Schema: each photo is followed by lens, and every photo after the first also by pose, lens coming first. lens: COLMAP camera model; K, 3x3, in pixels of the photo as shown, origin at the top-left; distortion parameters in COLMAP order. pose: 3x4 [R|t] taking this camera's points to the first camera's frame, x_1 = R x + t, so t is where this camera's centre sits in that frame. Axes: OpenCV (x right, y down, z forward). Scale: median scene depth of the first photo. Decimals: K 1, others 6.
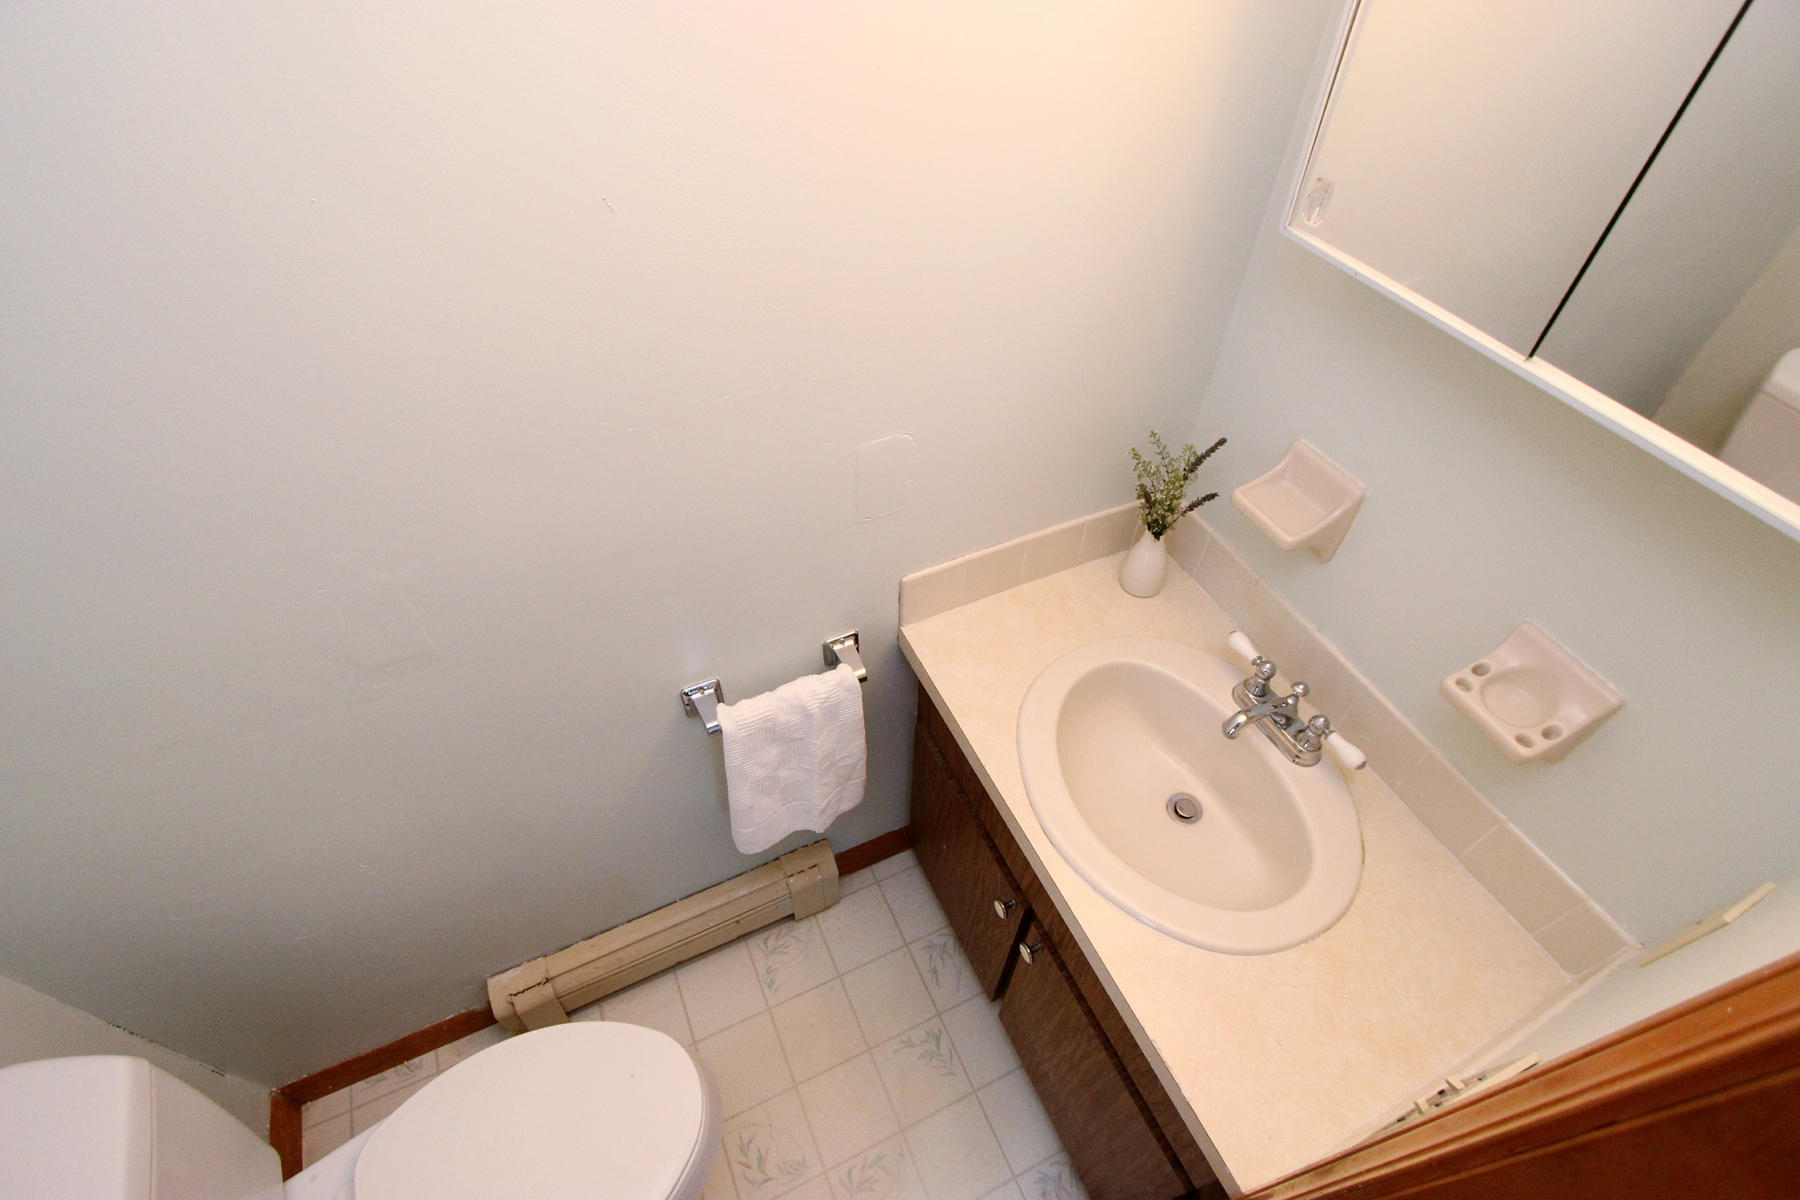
lens RADIAL K [[842.4, 0, 915.8], [0, 842.4, 648.9], [0, 0, 1]] dist [-0.014766, 0.000540]
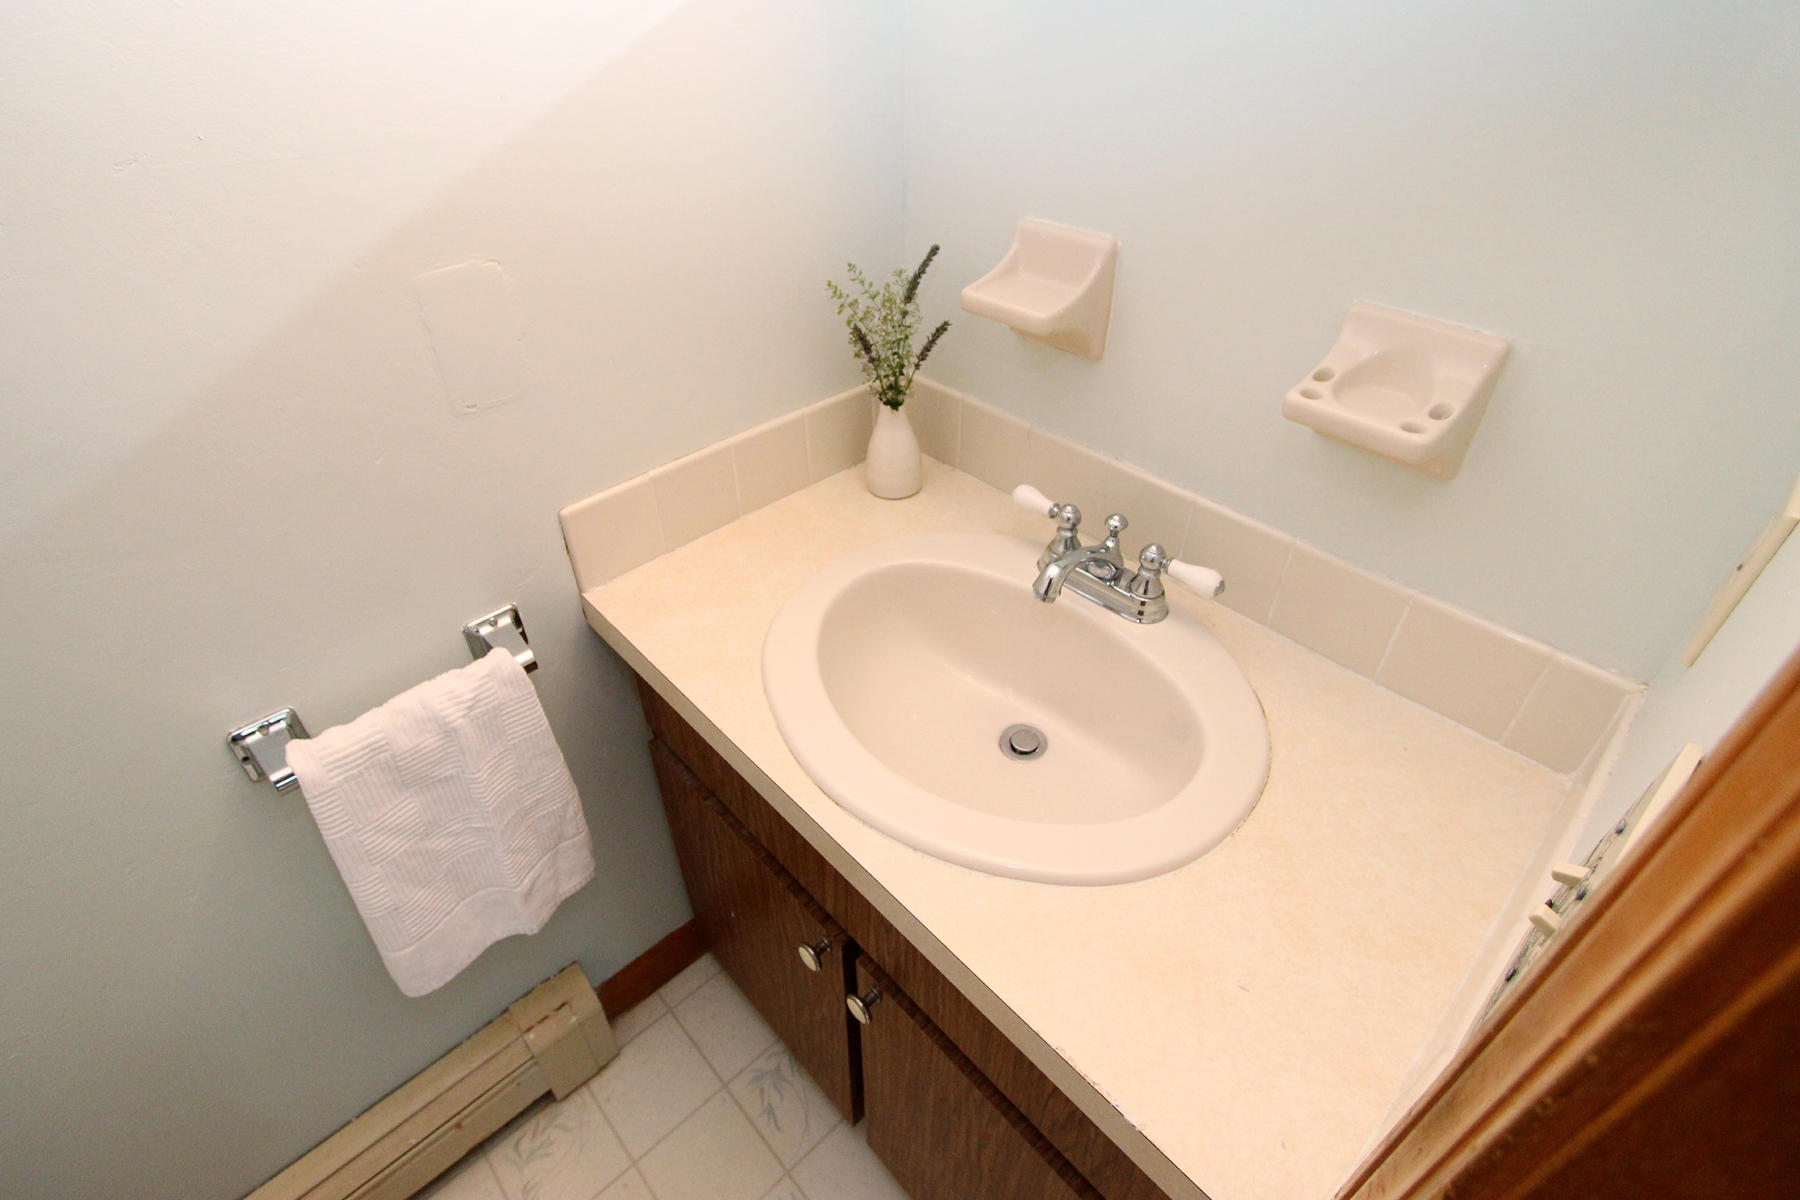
lens RADIAL K [[895.3, 0, 888.2], [0, 895.3, 583.0], [0, 0, 1]] dist [-0.020960, 0.000351]
pose [[0.956003, -0.208426, 0.206437, 0.078231], [0.246597, 0.952126, -0.180684, 0.174010], [-0.158895, 0.223641, 0.961632, 0.247806]]
